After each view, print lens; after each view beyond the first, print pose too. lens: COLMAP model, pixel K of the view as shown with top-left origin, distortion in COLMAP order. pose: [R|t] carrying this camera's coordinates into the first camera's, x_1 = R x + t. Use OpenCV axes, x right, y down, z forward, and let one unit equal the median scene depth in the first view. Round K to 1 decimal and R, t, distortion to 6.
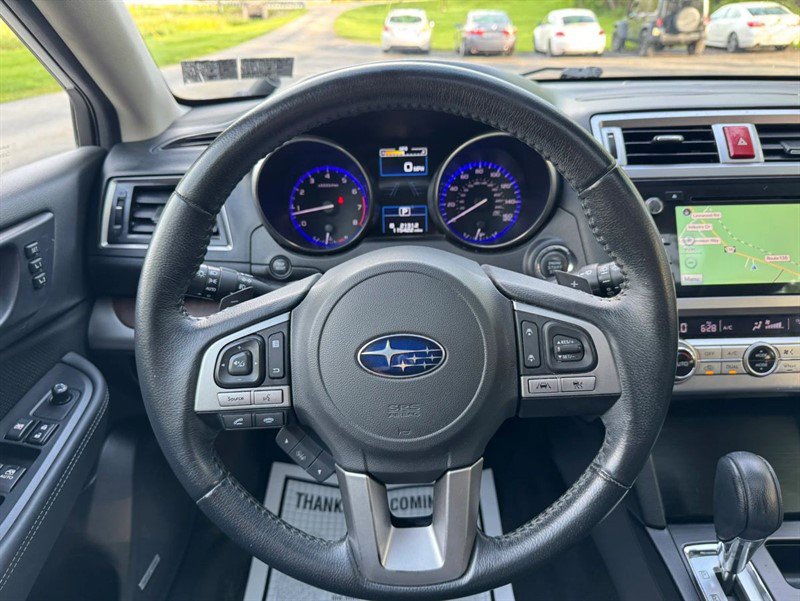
lens RADIAL K [[568.0, 0, 399.1], [0, 568.0, 295.6], [0, 0, 1]] dist [0.025803, -0.036360]
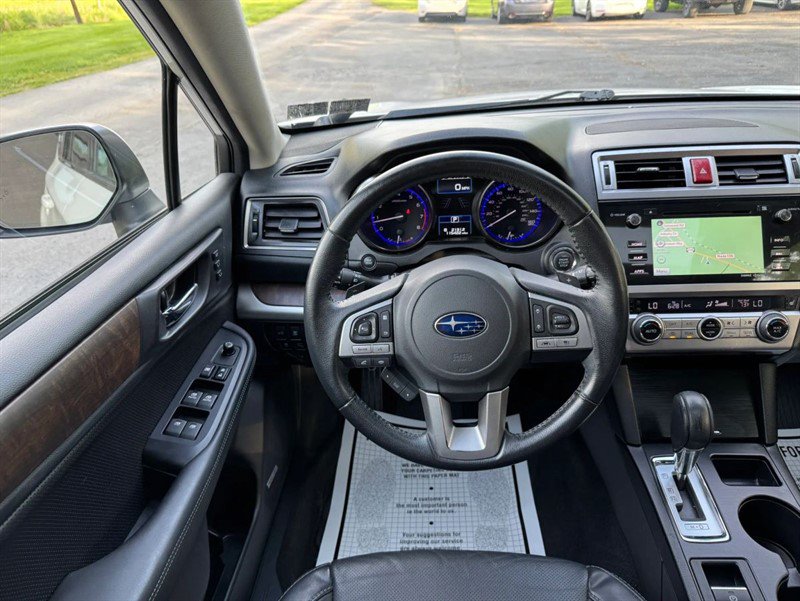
lens RADIAL K [[562.1, 0, 398.6], [0, 562.1, 295.4], [0, 0, 1]] dist [0.049136, -0.066935]
pose [[0.998084, 0.000821, -0.061873, -0.048196], [0.002703, 0.998379, 0.056850, -0.049421], [0.061819, -0.056908, 0.996464, -0.428621]]
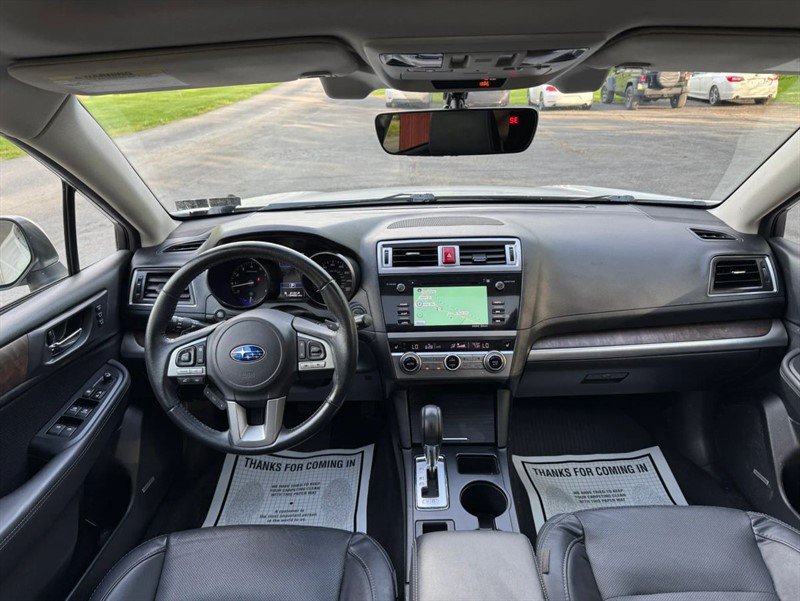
lens RADIAL K [[558.2, 0, 406.2], [0, 558.2, 295.2], [0, 0, 1]] dist [0.086880, -0.119129]
pose [[0.999969, 0.005059, -0.006036, 0.462327], [-0.005438, 0.997895, -0.064618, 0.001522], [0.005697, 0.064649, 0.997892, -0.982151]]
